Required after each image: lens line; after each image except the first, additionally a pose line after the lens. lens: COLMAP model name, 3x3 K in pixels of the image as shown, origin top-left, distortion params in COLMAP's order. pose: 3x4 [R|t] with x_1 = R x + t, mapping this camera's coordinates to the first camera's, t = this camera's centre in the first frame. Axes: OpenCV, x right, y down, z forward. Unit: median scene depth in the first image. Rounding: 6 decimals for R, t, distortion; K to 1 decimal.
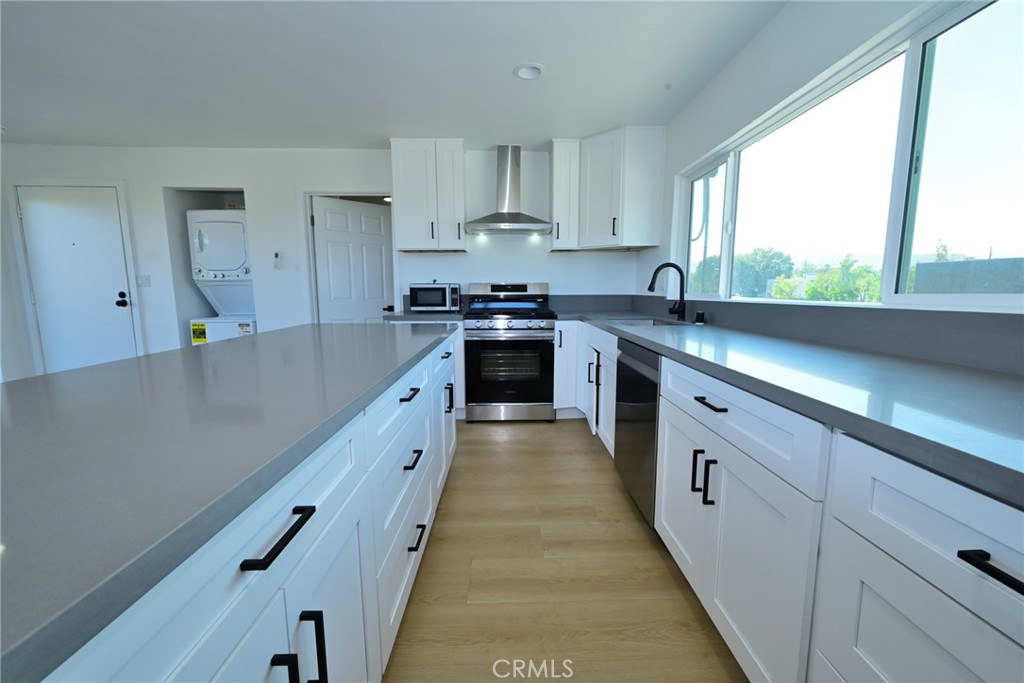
lens RADIAL K [[404.9, 0, 510.7], [0, 404.9, 340.4], [0, 0, 1]] dist [0.001867, 0.000042]
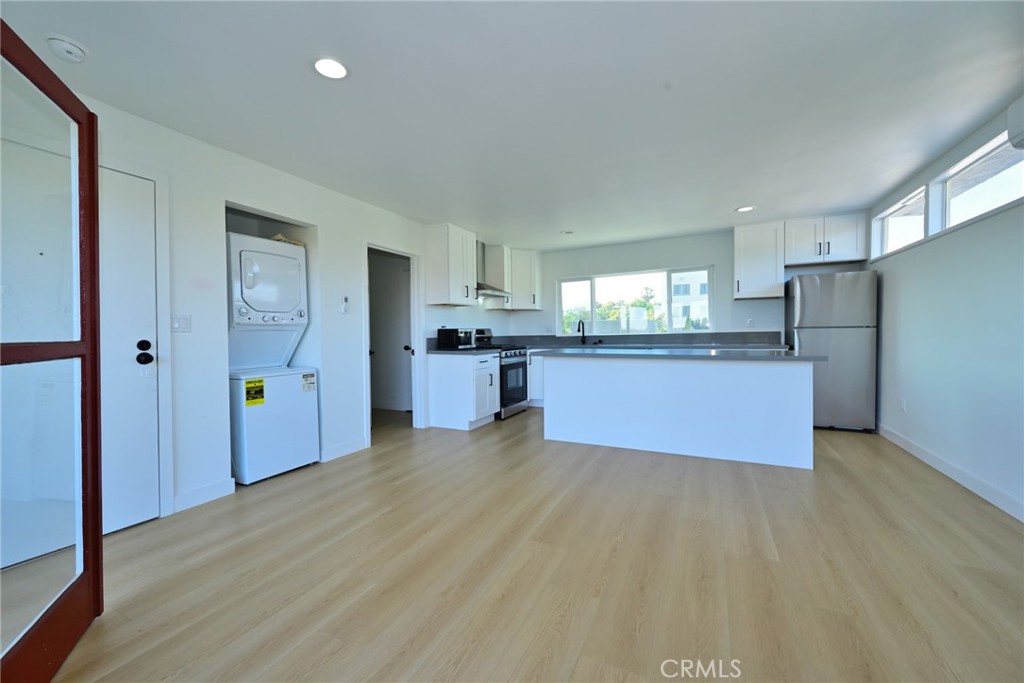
lens RADIAL K [[404.9, 0, 517.5], [0, 404.9, 336.3], [0, 0, 1]] dist [0.001867, 0.000042]
pose [[0.435215, -0.012407, 0.900241, -1.243762], [0.131482, 0.990061, -0.049919, -0.019475], [-0.890674, 0.140091, 0.432521, 0.217485]]
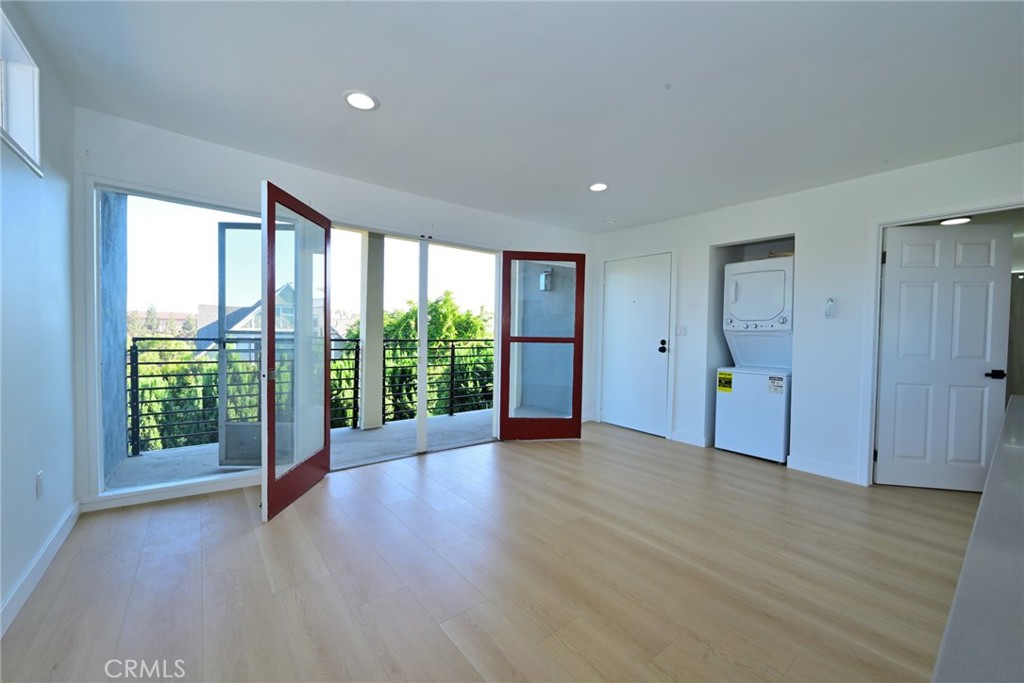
lens RADIAL K [[404.9, 0, 512.9], [0, 404.9, 342.4], [0, 0, 1]] dist [0.001867, 0.000042]
pose [[0.607539, 0.029403, -0.793745, -0.292809], [-0.125241, 0.990360, -0.059174, 0.010188], [0.784354, 0.135360, 0.605365, -0.040016]]
